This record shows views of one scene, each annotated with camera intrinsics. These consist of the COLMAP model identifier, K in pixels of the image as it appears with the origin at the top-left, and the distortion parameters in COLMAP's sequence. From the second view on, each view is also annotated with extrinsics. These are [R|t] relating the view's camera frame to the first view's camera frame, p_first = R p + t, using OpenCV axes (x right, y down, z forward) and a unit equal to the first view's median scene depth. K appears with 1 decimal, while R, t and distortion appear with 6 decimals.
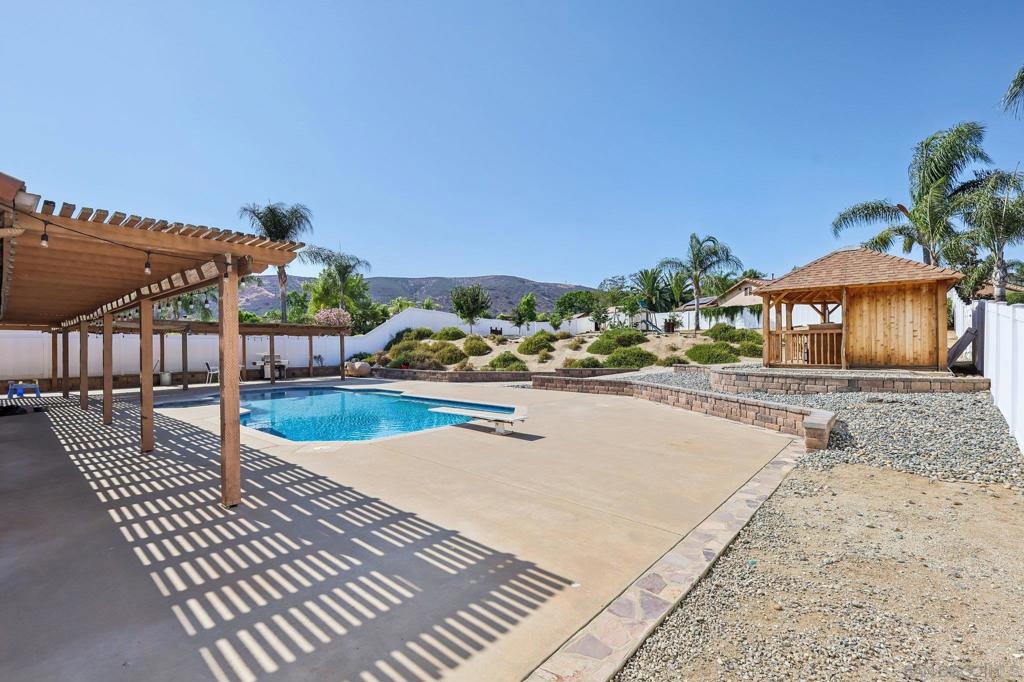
lens RADIAL K [[447.9, 0, 509.7], [0, 447.9, 343.1], [0, 0, 1]] dist [0.011852, 0.000093]
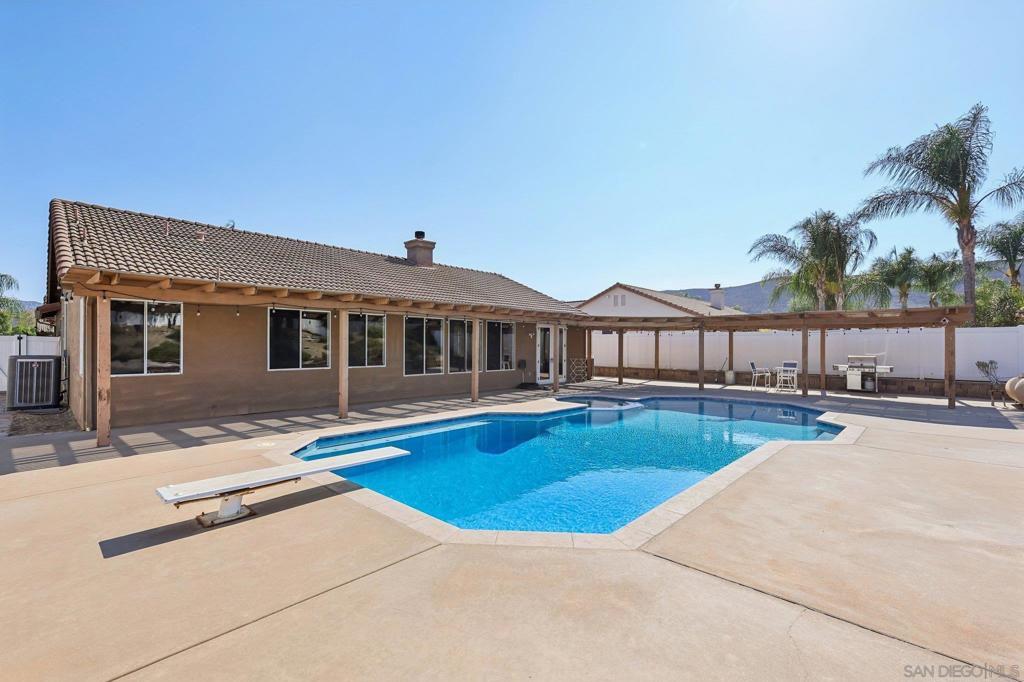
lens RADIAL K [[447.9, 0, 510.6], [0, 447.9, 342.0], [0, 0, 1]] dist [0.011852, 0.000093]
pose [[-0.028565, 0.000265, -0.999592, 0.211745], [-0.000821, 1.000000, 0.000289, 0.003113], [0.999592, 0.000829, -0.028565, 0.539248]]
